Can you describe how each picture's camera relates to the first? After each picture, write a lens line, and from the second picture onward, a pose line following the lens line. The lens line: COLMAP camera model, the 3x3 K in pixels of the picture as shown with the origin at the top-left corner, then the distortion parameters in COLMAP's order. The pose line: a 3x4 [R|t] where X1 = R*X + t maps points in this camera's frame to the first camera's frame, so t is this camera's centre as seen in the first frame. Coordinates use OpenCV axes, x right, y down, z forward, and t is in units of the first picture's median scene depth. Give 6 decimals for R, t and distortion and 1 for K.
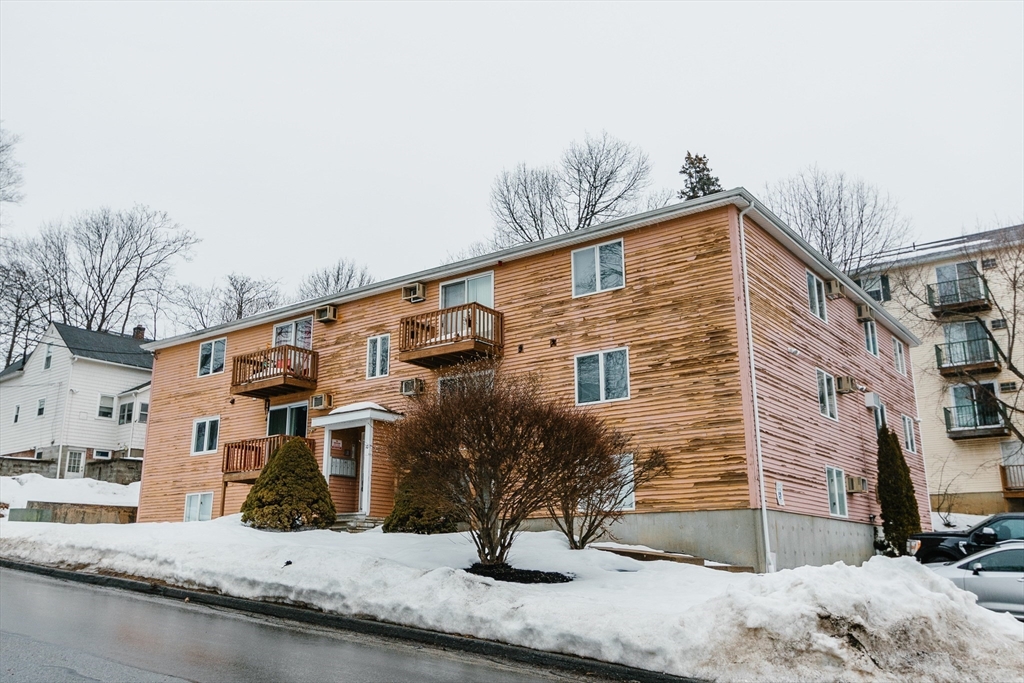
lens RADIAL K [[894.7, 0, 510.1], [0, 894.7, 336.9], [0, 0, 1]] dist [0.012690, -0.006847]
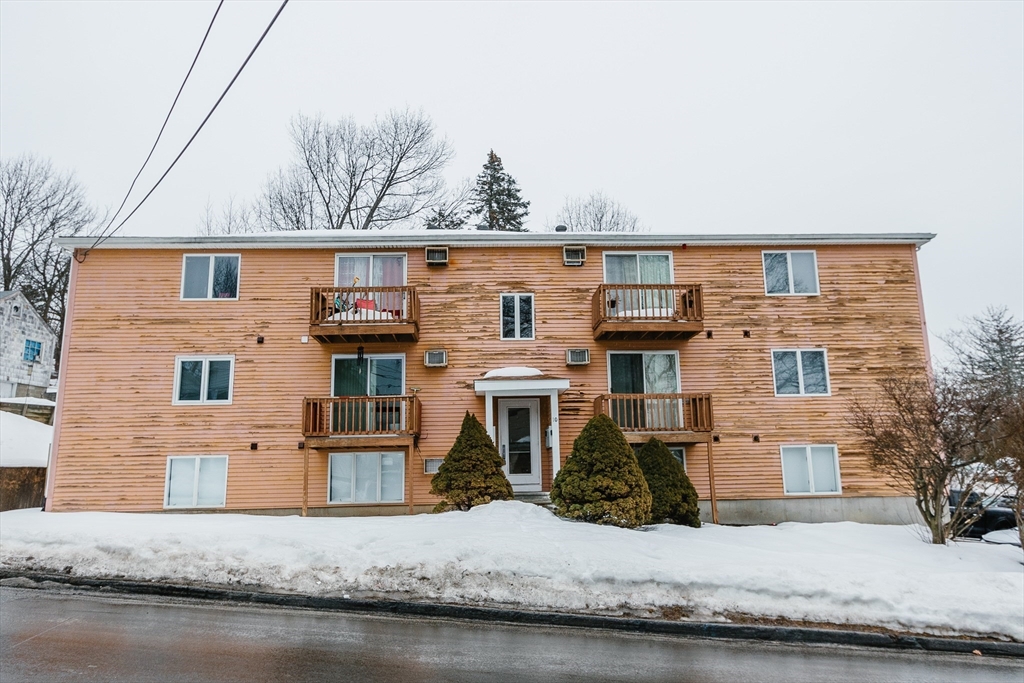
lens RADIAL K [[730.0, 0, 512.1], [0, 730.0, 341.1], [0, 0, 1]] dist [0.007249, -0.001939]
pose [[0.777497, 0.107789, 0.619580, -0.714270], [-0.144584, 0.989449, 0.009301, 0.047726], [-0.612040, -0.096813, 0.784878, 0.495877]]
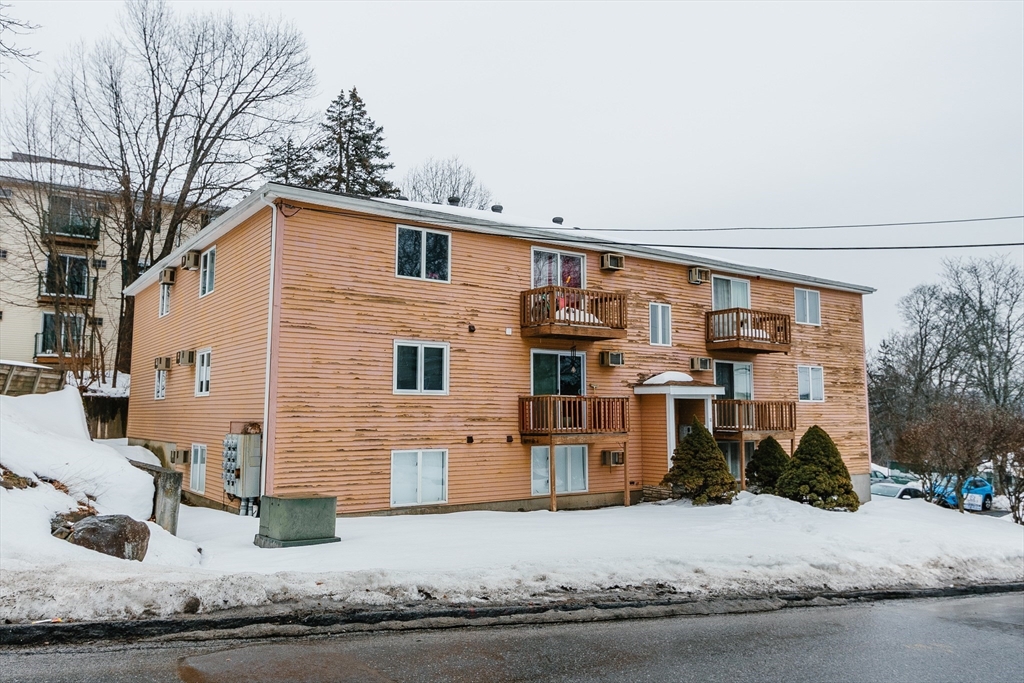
lens RADIAL K [[764.0, 0, 511.2], [0, 764.0, 339.9], [0, 0, 1]] dist [0.009828, 0.001924]
pose [[0.314416, 0.099888, 0.944015, -1.203323], [-0.241758, 0.970084, -0.022126, 0.117076], [-0.917985, -0.221266, 0.329159, 1.019003]]
